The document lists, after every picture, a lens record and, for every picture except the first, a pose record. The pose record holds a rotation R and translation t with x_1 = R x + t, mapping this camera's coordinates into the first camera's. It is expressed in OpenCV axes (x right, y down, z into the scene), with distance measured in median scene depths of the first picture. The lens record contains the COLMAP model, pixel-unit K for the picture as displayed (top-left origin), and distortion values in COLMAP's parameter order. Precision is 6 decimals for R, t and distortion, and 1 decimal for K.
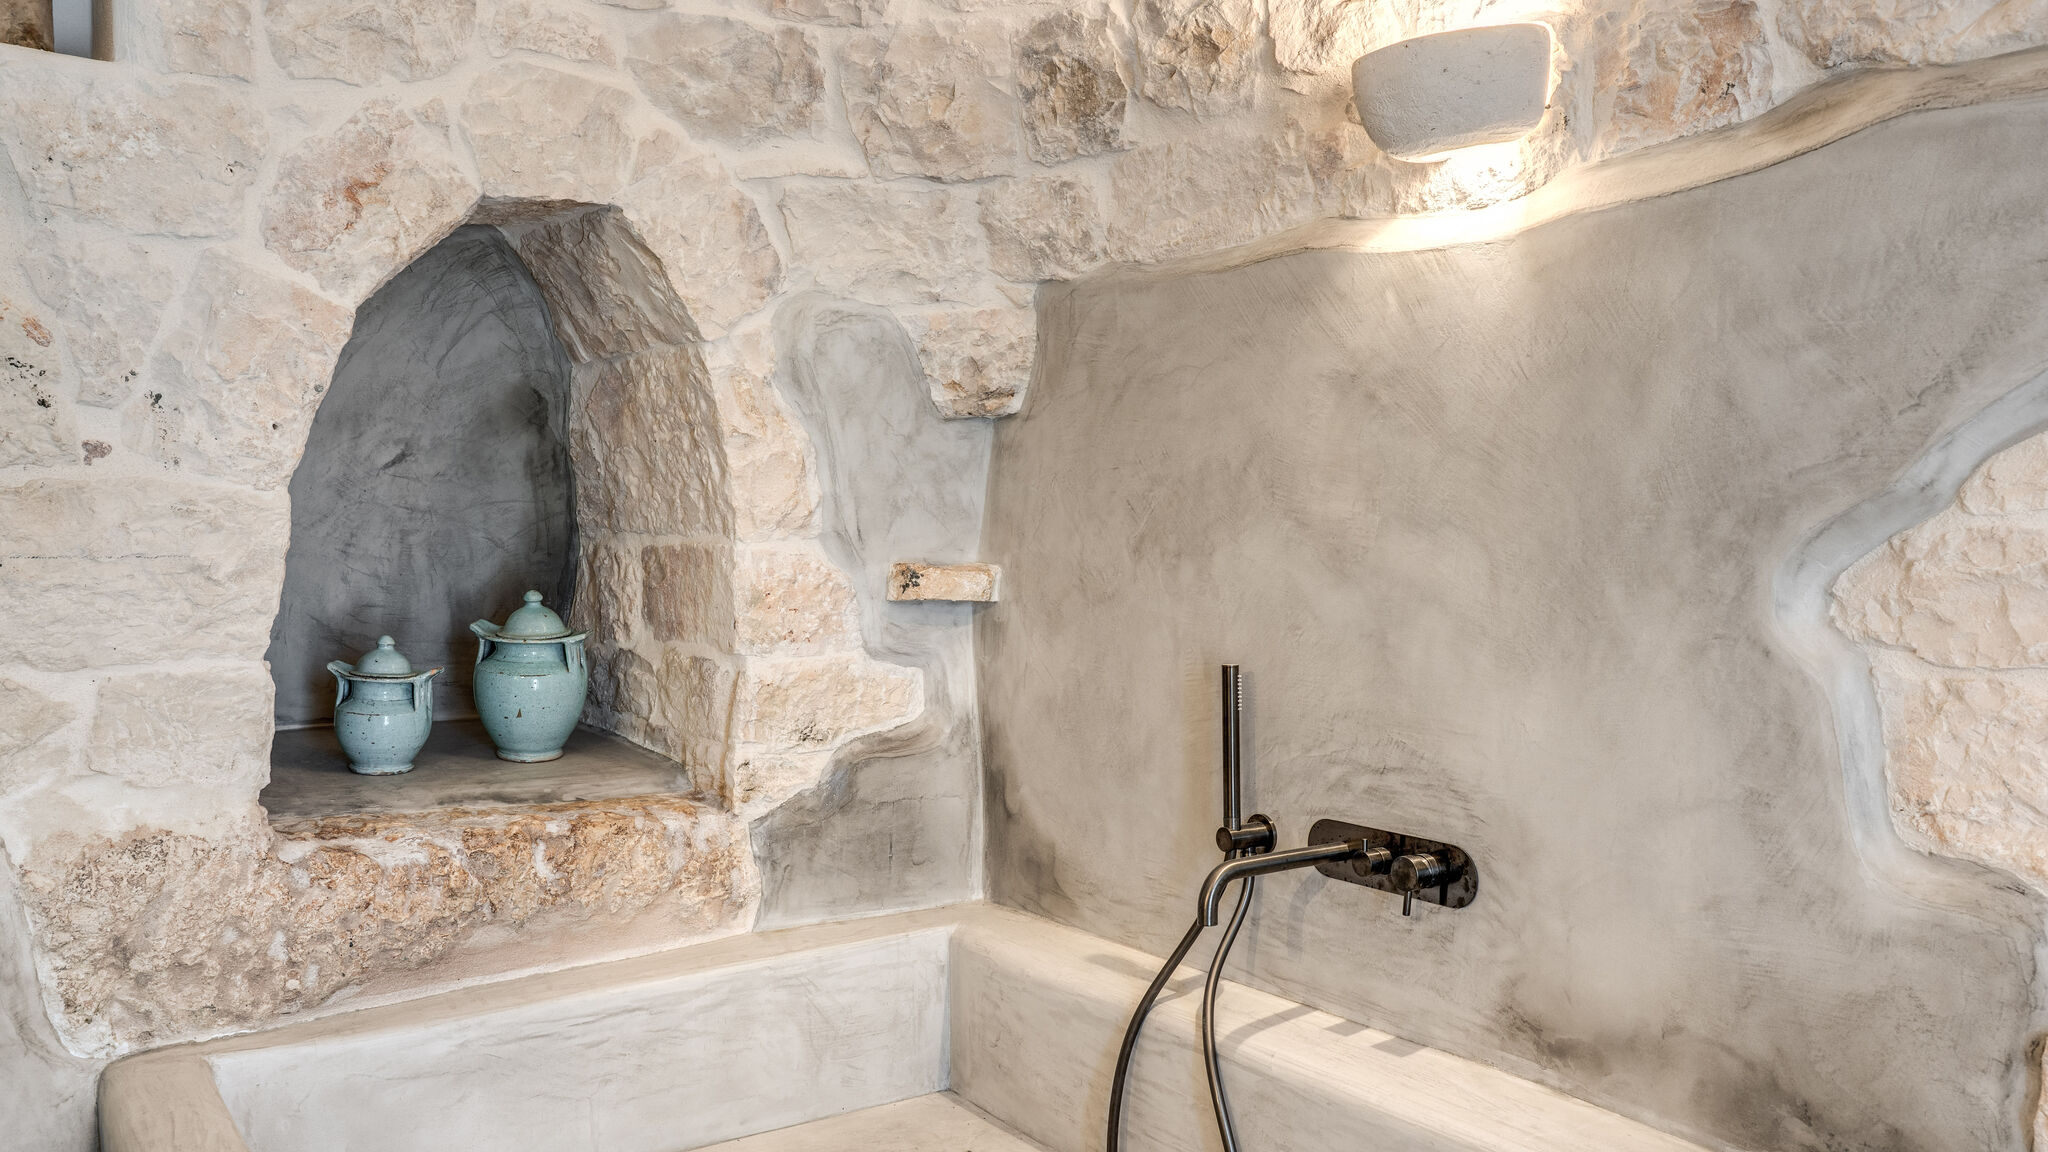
lens RADIAL K [[1597.8, 0, 1023.7], [0, 1597.8, 578.7], [0, 0, 1]] dist [0.001462, 0.000732]
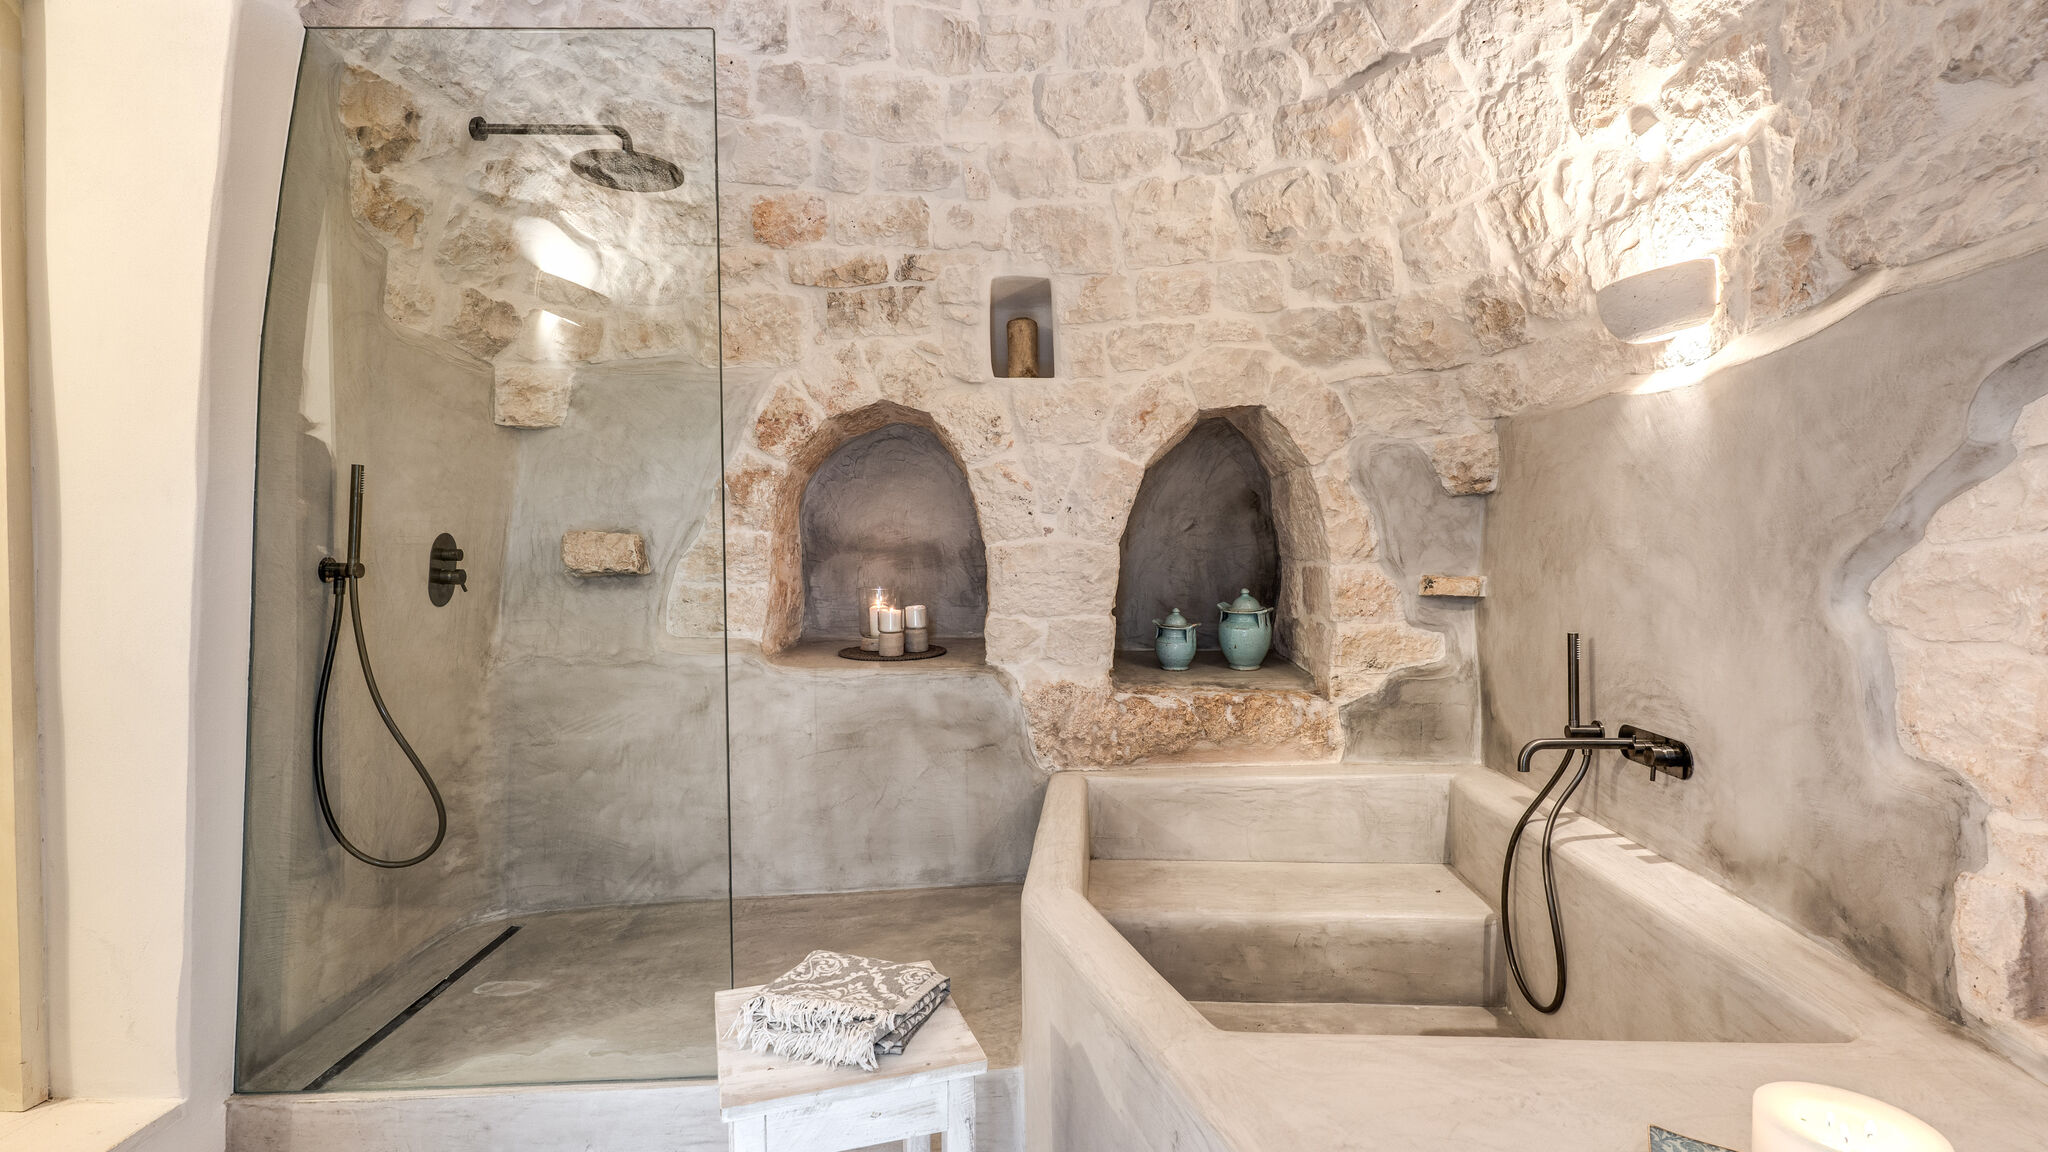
lens RADIAL K [[973.1, 0, 1027.9], [0, 973.1, 578.8], [0, 0, 1]] dist [-0.000795, 0.001601]
pose [[0.780213, 0.002074, -0.625510, 0.337482], [-0.006394, 0.999969, -0.004660, 0.003289], [0.625481, 0.007635, 0.780202, -0.211783]]
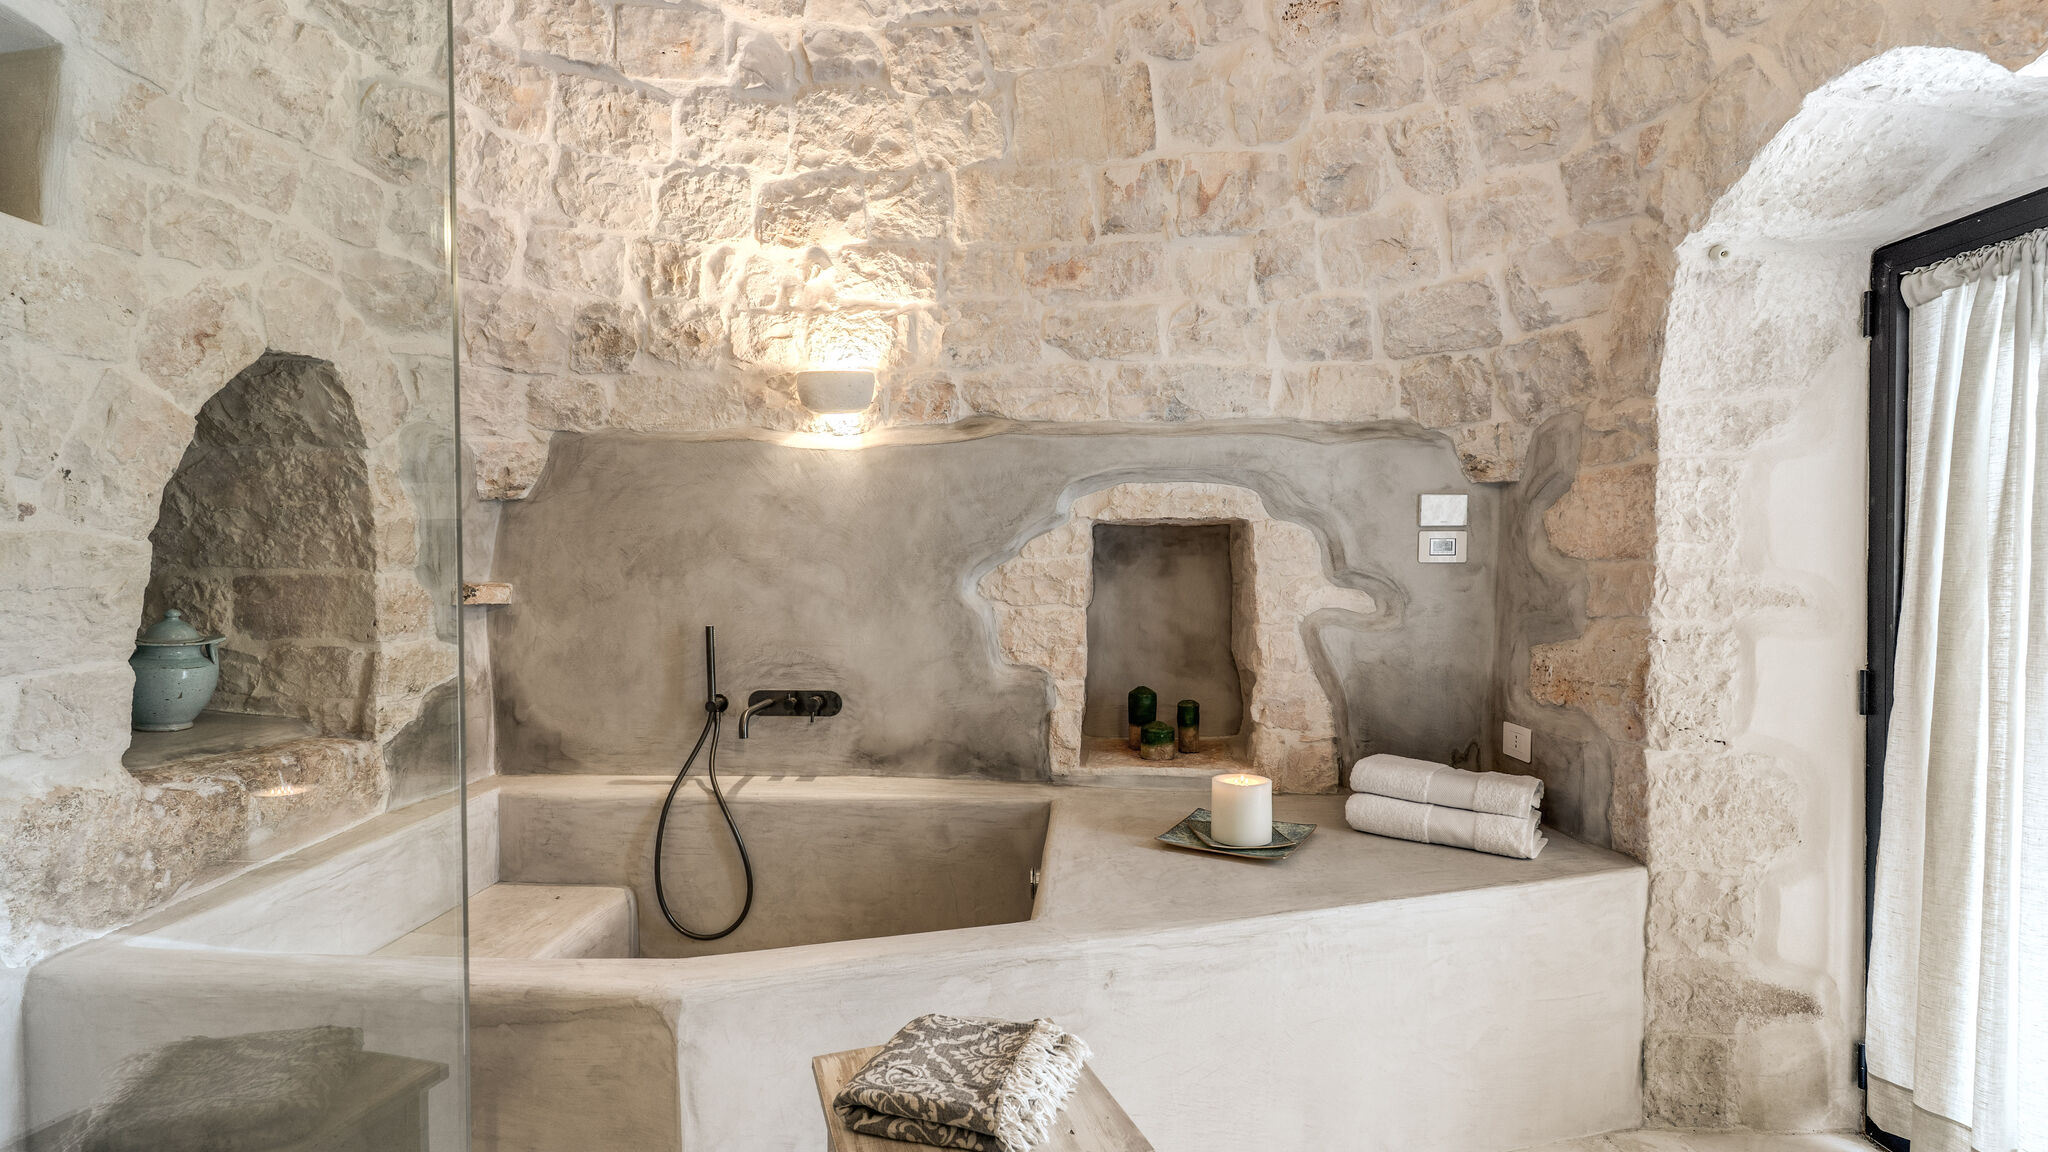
lens RADIAL K [[973.1, 0, 1025.0], [0, 973.1, 578.3], [0, 0, 1]] dist [-0.000795, 0.001601]
pose [[0.615435, -0.018515, 0.787970, -0.658727], [0.025554, 0.999667, 0.003531, -0.004314], [-0.787773, 0.017962, 0.615703, -0.151612]]
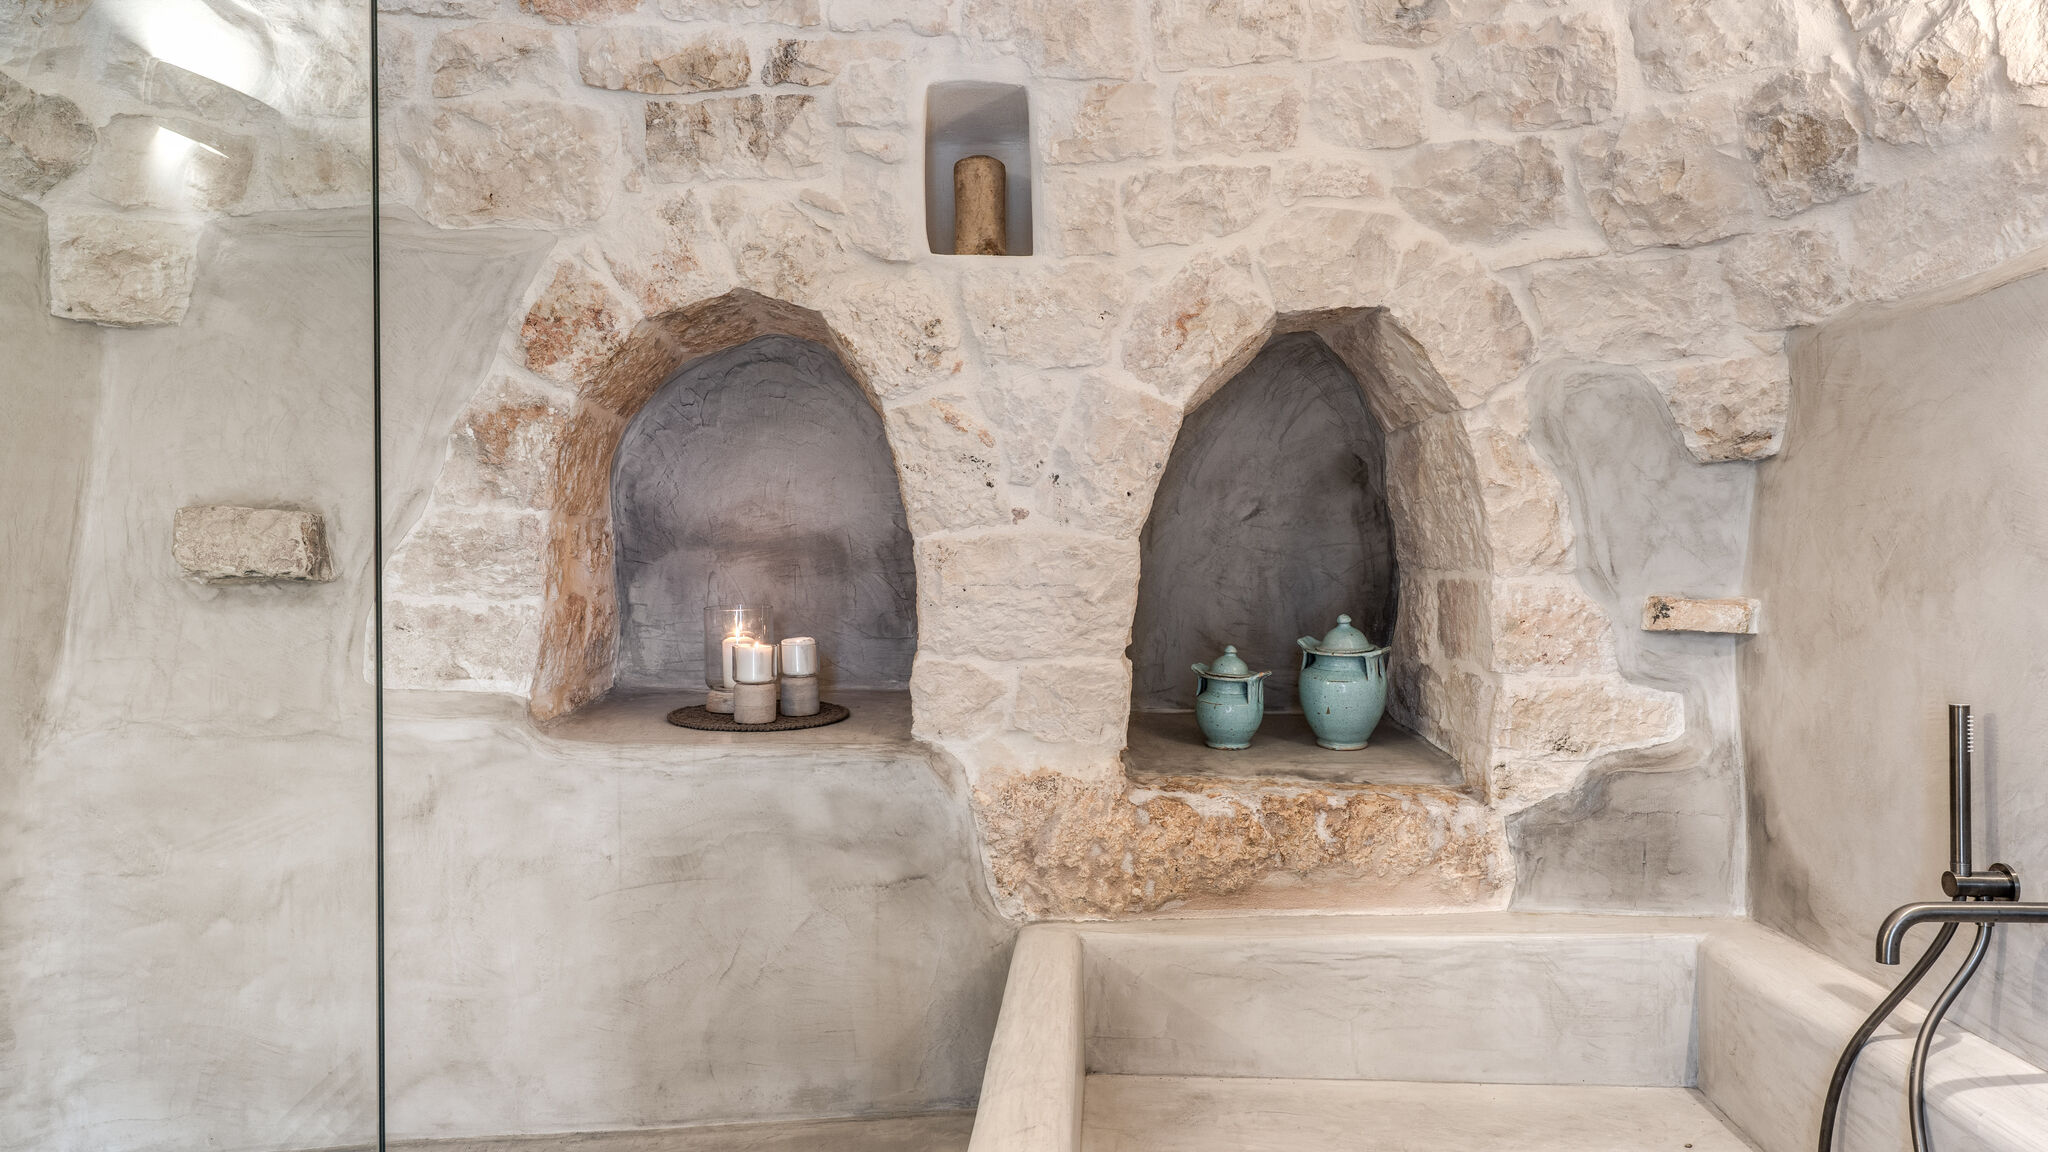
lens RADIAL K [[1344.3, 0, 1027.3], [0, 1344.3, 579.1], [0, 0, 1]] dist [0.001957, 0.000425]
pose [[0.791552, 0.004205, -0.611087, 0.184236], [-0.016561, 0.999757, -0.014573, -0.001187], [0.610877, 0.021656, 0.791429, 0.004161]]
